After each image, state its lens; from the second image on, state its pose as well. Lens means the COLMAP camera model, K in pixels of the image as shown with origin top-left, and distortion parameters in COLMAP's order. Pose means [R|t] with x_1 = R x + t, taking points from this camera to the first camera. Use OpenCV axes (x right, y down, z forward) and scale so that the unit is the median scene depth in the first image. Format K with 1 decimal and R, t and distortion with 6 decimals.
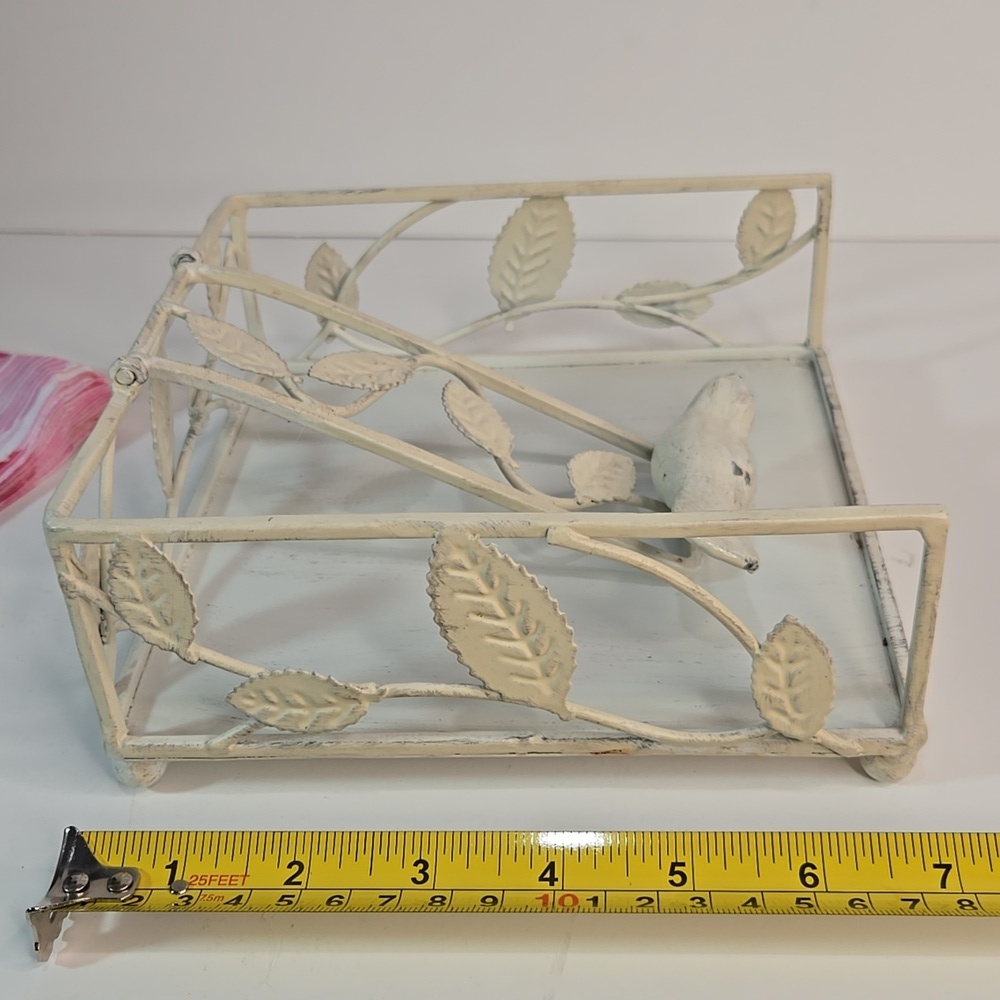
lens RADIAL K [[1490.8, 0, 502.9], [0, 1490.8, 507.1], [0, 0, 1]] dist [0.039901, 0.000000]
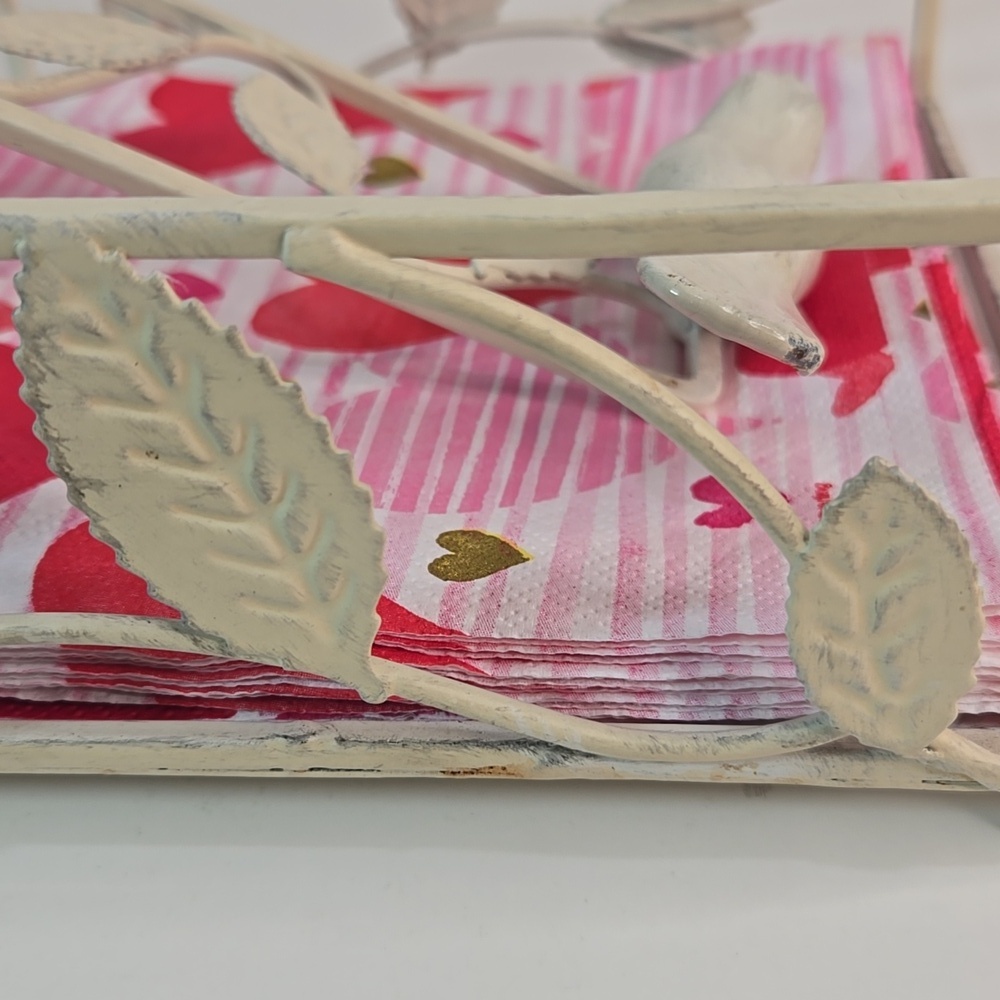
lens RADIAL K [[1490.8, 0, 499.7], [0, 1490.8, 494.9], [0, 0, 1]] dist [0.039901, 0.000000]
pose [[0.999004, 0.009015, -0.043696, 0.103056], [-0.008817, 0.999950, 0.004714, 0.080777], [0.043736, -0.004324, 0.999034, 0.570341]]
